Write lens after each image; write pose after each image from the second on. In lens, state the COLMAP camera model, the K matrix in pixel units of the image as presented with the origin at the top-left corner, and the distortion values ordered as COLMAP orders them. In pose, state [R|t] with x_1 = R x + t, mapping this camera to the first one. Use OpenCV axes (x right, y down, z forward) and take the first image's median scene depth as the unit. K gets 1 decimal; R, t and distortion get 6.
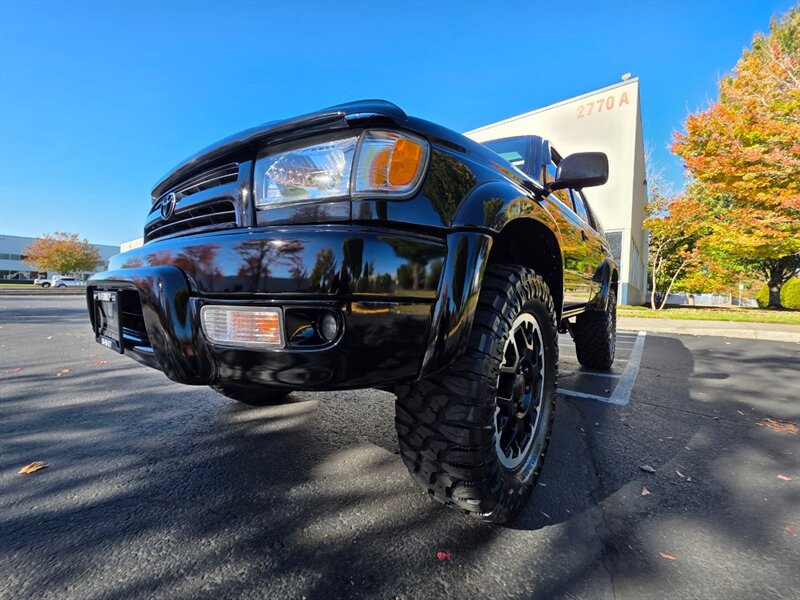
lens RADIAL K [[318.1, 0, 401.9], [0, 318.1, 298.9], [0, 0, 1]] dist [0.001868, 0.000145]
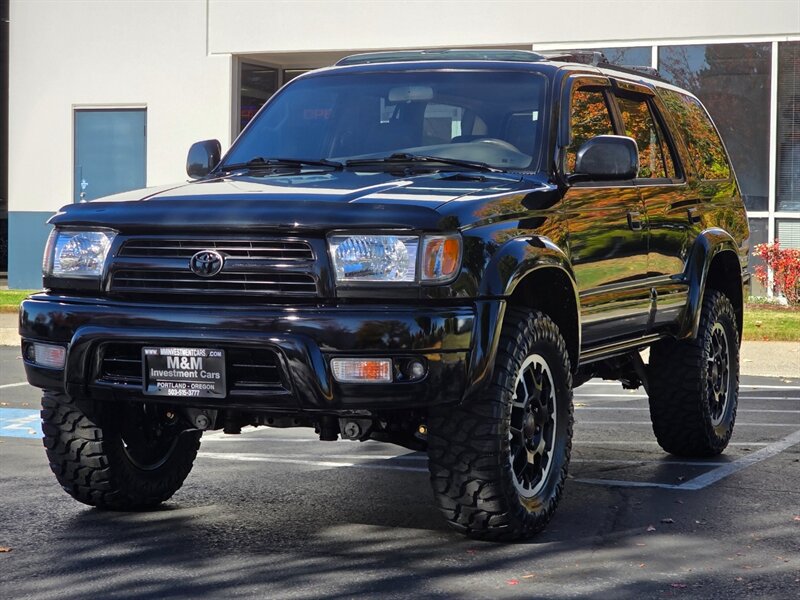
lens RADIAL K [[1808.6, 0, 429.4], [0, 1808.6, 298.9], [0, 0, 1]] dist [-1.122692, 20.783888]
pose [[0.963218, -0.024984, 0.267559, -1.491839], [0.019172, 0.999520, 0.024315, -0.281963], [-0.268038, -0.018291, 0.963235, -4.518034]]
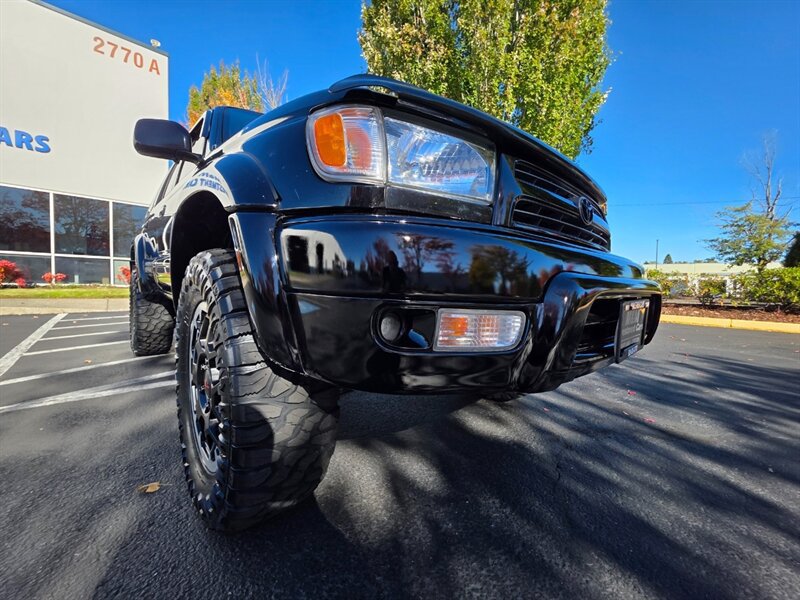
lens RADIAL K [[322.1, 0, 400.0], [0, 322.1, 300.0], [0, 0, 1]] dist [-0.001228, -0.000210]
pose [[0.160160, -0.070140, 0.984596, -1.707328], [-0.001011, 0.997460, 0.071221, -0.079530], [-0.987091, -0.012402, 0.159682, 1.300456]]
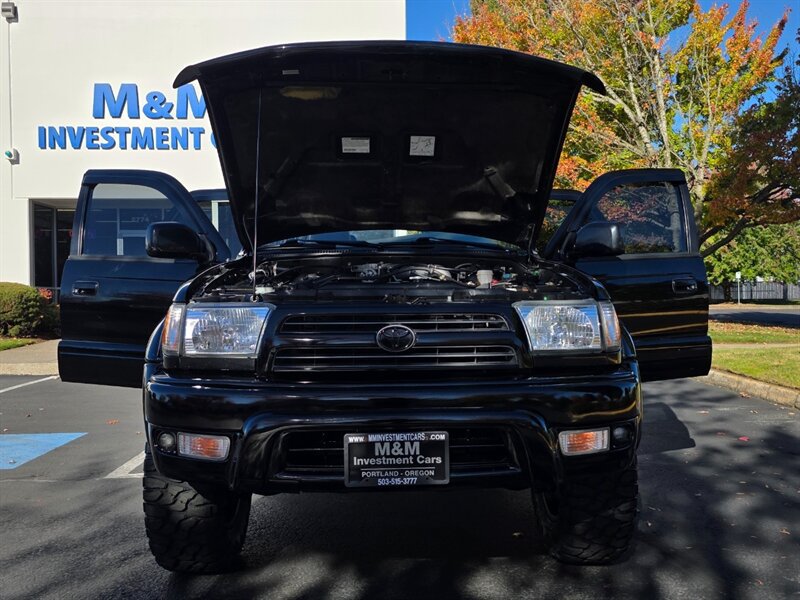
lens RADIAL K [[737.8, 0, 400.0], [0, 737.8, 300.0], [0, 0, 1]] dist [0.057963, -0.001995]
pose [[0.767511, -0.039099, 0.639843, -2.056081], [0.043702, 0.999007, 0.008625, -0.400613], [-0.639545, 0.021342, 0.768458, -0.750197]]
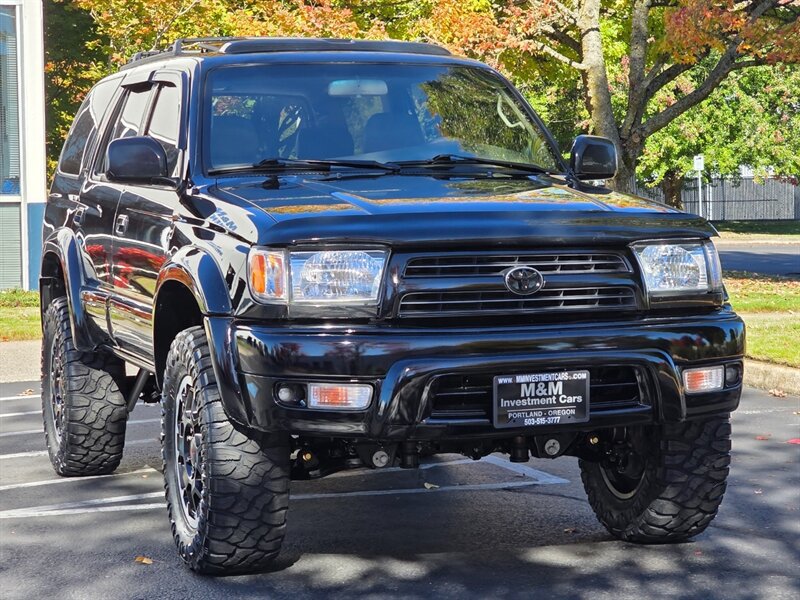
lens RADIAL K [[2085.7, 0, 400.0], [0, 2085.7, 300.0], [0, 0, 1]] dist [-0.135085, 0.695346]
pose [[0.553559, -0.073881, 0.829526, -5.782624], [0.047389, 0.997238, 0.057194, -0.571011], [-0.831461, 0.007650, 0.555531, -2.063996]]
